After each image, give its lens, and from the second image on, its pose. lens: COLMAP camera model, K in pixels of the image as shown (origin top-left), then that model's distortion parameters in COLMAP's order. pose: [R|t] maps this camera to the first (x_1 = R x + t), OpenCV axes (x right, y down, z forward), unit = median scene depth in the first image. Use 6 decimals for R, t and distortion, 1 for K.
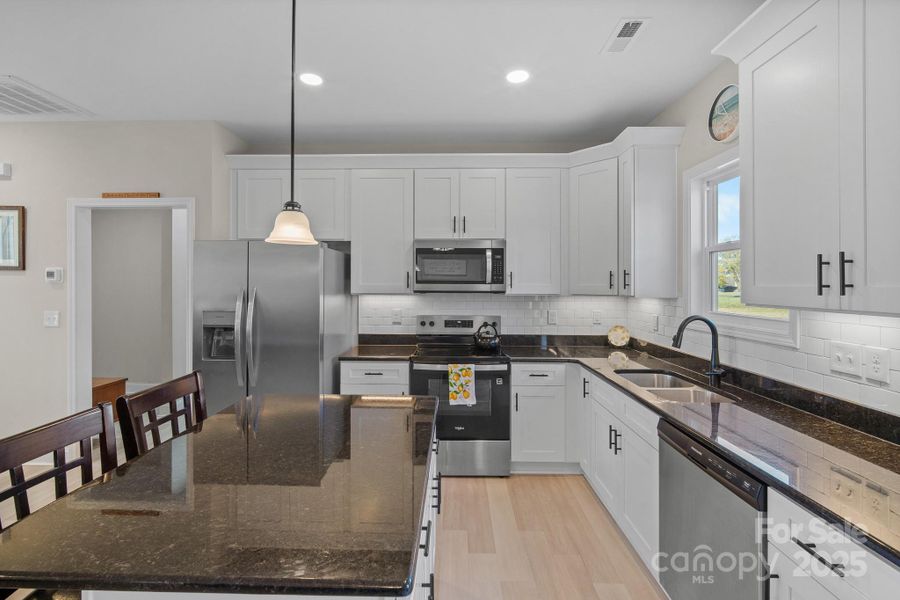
lens RADIAL K [[395.0, 0, 447.0], [0, 395.0, 284.6], [0, 0, 1]] dist [-0.009720, 0.000203]
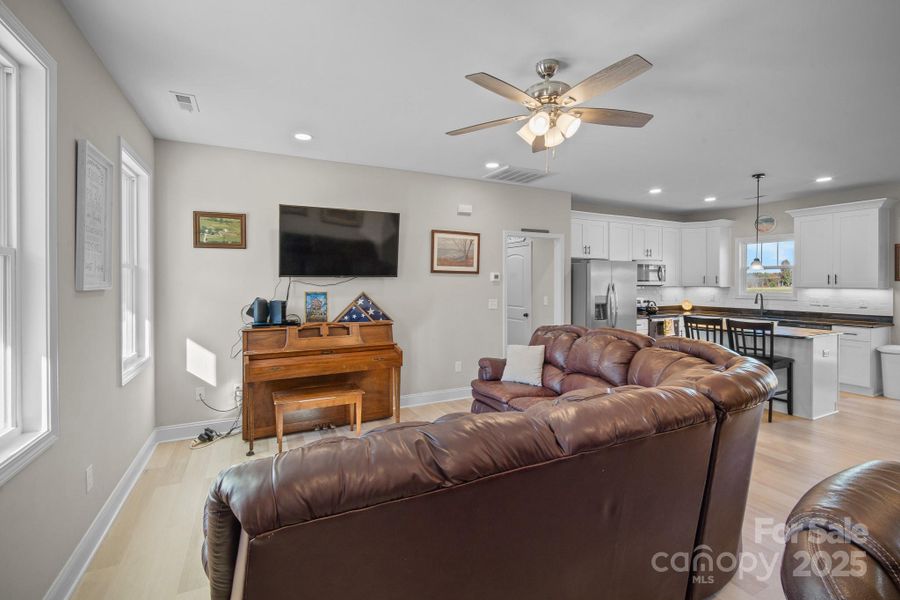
lens RADIAL K [[395.0, 0, 447.0], [0, 395.0, 284.6], [0, 0, 1]] dist [-0.009720, 0.000203]
pose [[0.887586, -0.006450, 0.460597, -2.063935], [0.002713, 0.999958, 0.008775, -0.008522], [-0.460634, -0.006539, 0.887566, -0.384720]]
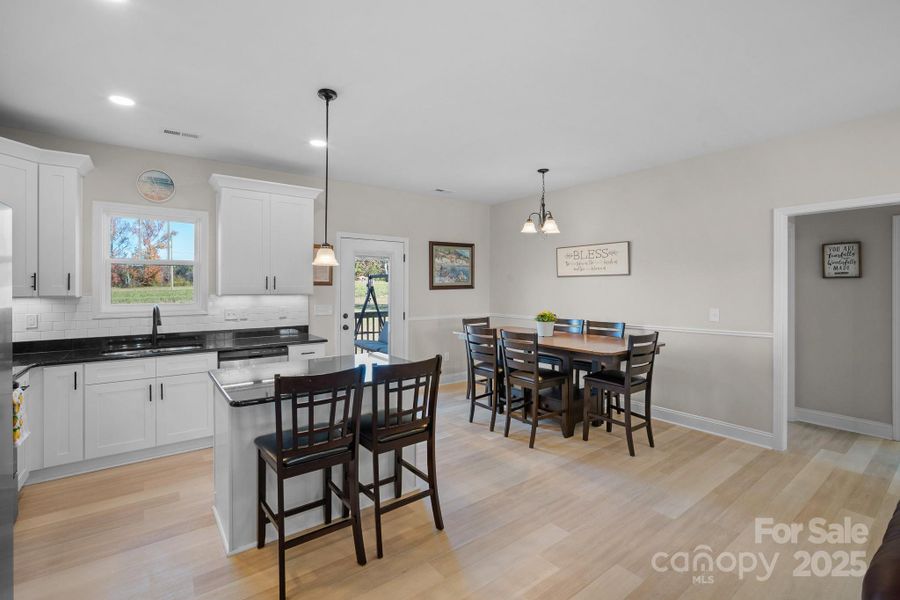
lens RADIAL K [[401.8, 0, 445.4], [0, 401.8, 285.6], [0, 0, 1]] dist [-0.012482, -0.000165]
pose [[-0.617449, -0.001392, 0.786610, -1.064296], [-0.002586, 0.999997, -0.000260, -0.003780], [-0.786607, -0.002194, -0.617450, 0.809341]]
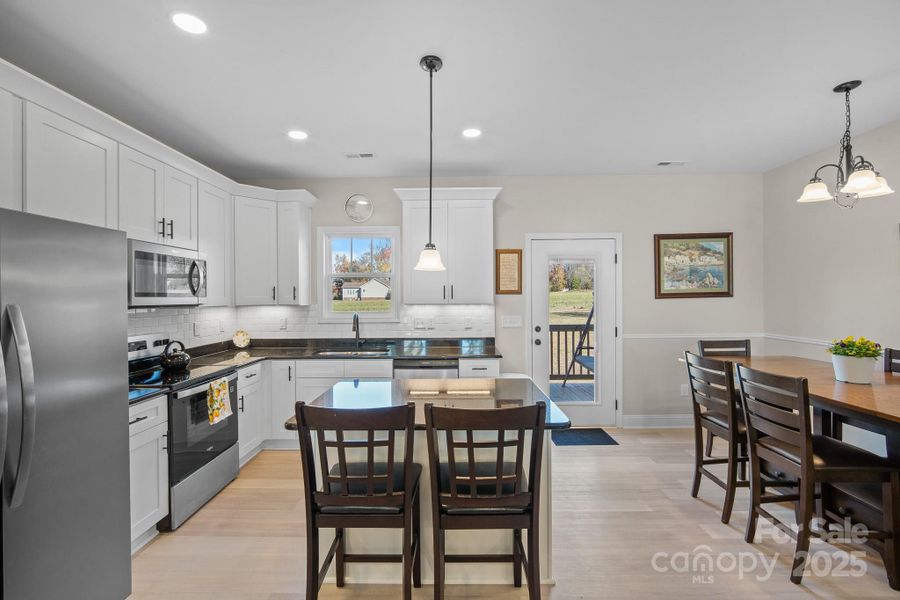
lens RADIAL K [[395.8, 0, 445.9], [0, 395.8, 296.1], [0, 0, 1]] dist [-0.009501, 0.000612]
pose [[-0.004018, -0.002239, 0.999989, -0.926316], [0.005976, 0.999980, 0.002263, -0.001586], [-0.999974, 0.005985, -0.004004, 0.436140]]
